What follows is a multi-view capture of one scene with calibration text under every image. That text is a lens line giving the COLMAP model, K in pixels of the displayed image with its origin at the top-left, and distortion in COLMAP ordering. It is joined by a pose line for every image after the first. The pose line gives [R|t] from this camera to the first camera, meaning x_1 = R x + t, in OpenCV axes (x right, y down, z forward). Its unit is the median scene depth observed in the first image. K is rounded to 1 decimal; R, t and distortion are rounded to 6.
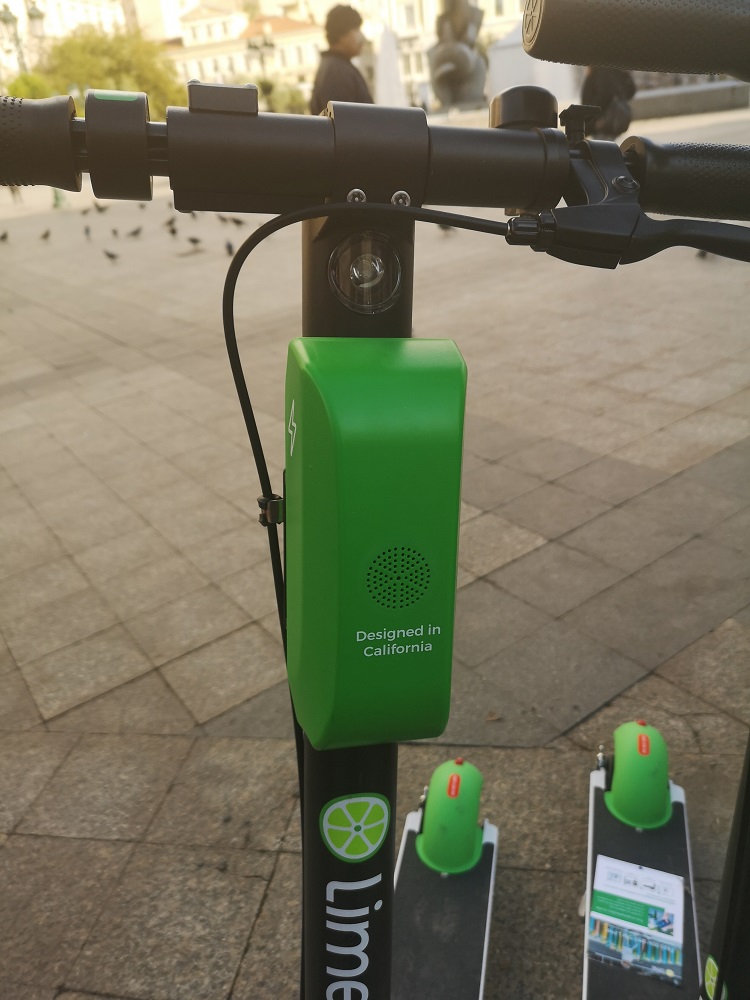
lens RADIAL K [[787.2, 0, 375.0], [0, 787.2, 500.1], [0, 0, 1]] dist [-0.004874, -0.002807]
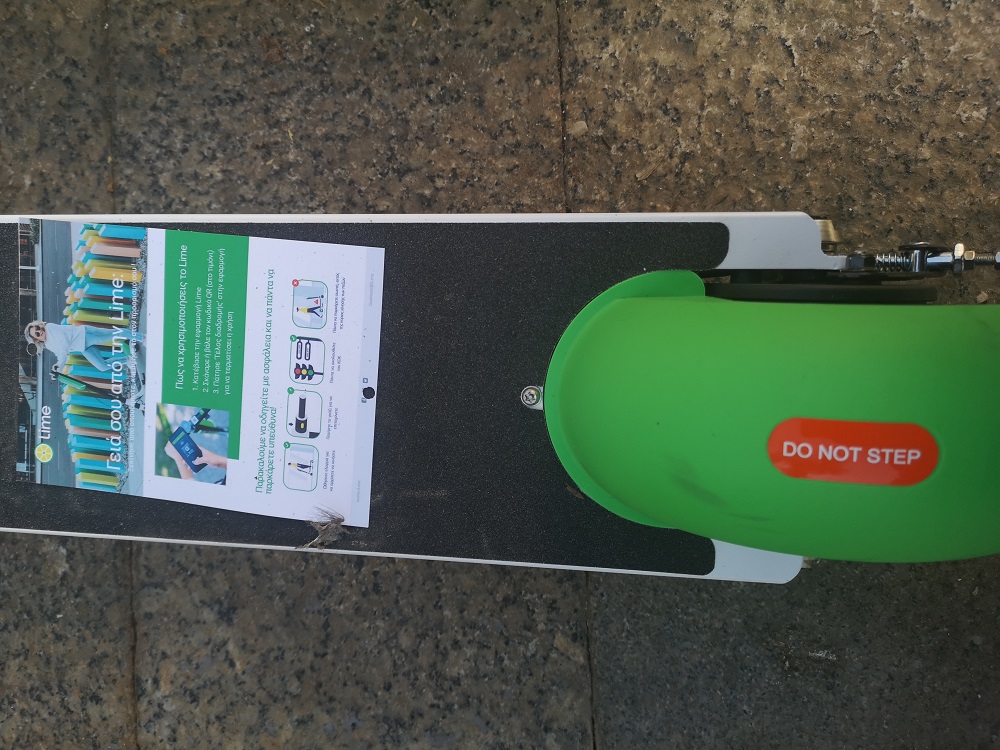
lens RADIAL K [[787.2, 0, 499.7], [0, 787.2, 377.6], [0, 0, 1]] dist [-0.004874, -0.002807]
pose [[0.255167, 0.961513, 0.101897, 0.340880], [-0.290140, -0.024386, 0.956673, 0.195610], [0.922338, -0.273676, 0.272751, 1.044808]]
